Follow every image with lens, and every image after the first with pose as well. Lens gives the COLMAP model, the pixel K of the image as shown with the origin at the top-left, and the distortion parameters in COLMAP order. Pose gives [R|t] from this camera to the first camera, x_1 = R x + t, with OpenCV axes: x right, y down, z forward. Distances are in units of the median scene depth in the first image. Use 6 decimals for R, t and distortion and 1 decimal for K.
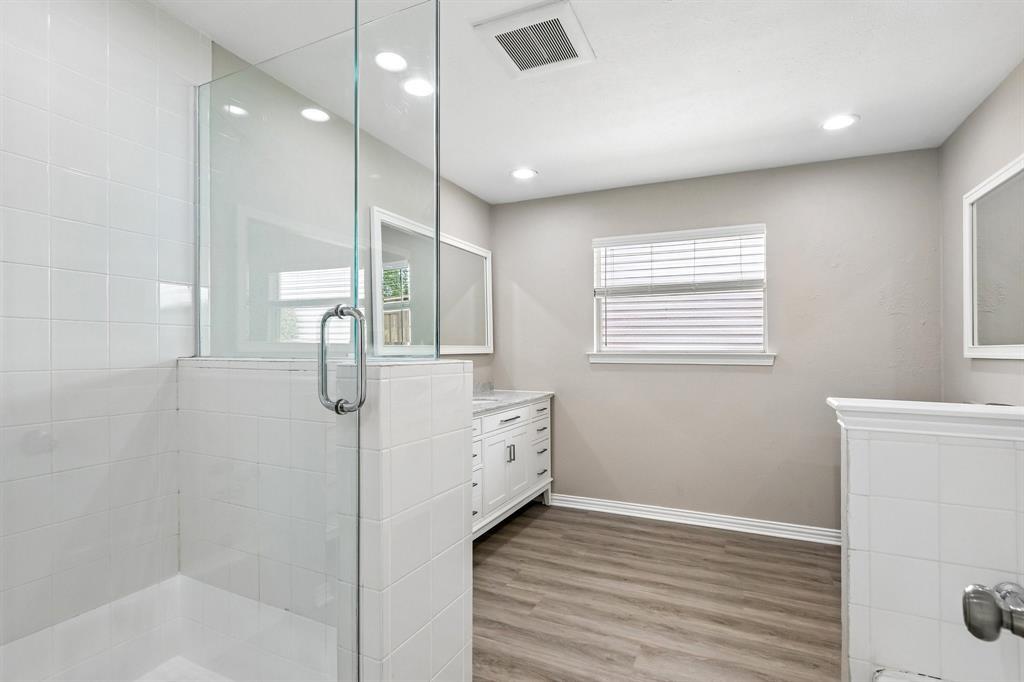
lens RADIAL K [[476.9, 0, 519.2], [0, 476.9, 339.6], [0, 0, 1]] dist [-0.011896, -0.000126]
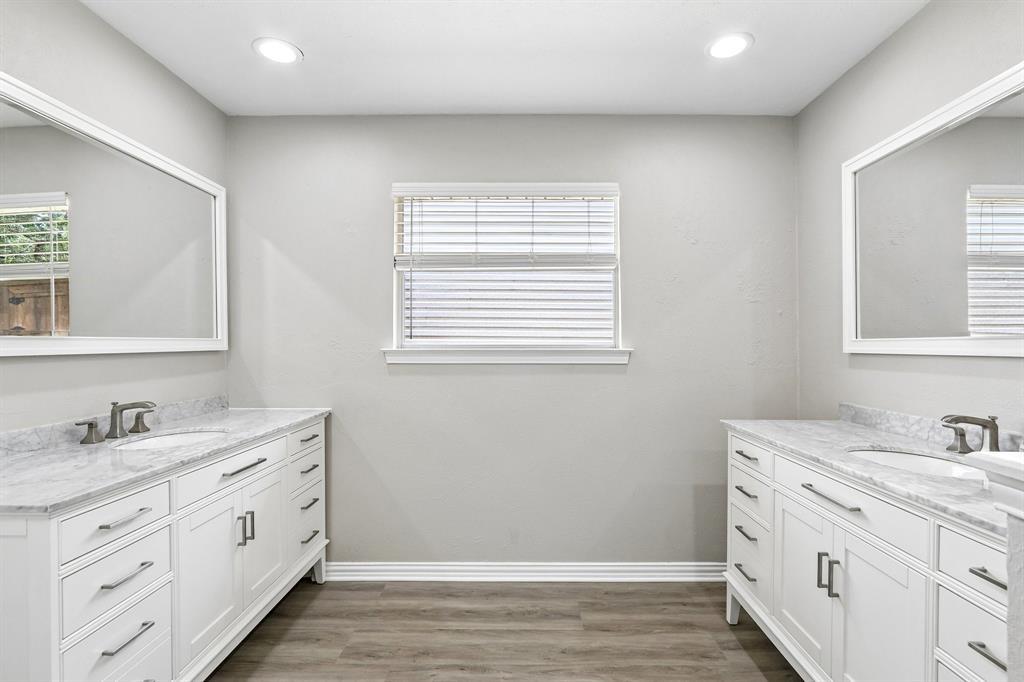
lens RADIAL K [[476.9, 0, 519.2], [0, 476.9, 339.6], [0, 0, 1]] dist [-0.011896, -0.000126]
pose [[0.908393, 0.002860, 0.418107, 0.038383], [-0.007361, 0.999931, 0.009153, 0.007345], [-0.418052, -0.011392, 0.908352, 0.332170]]
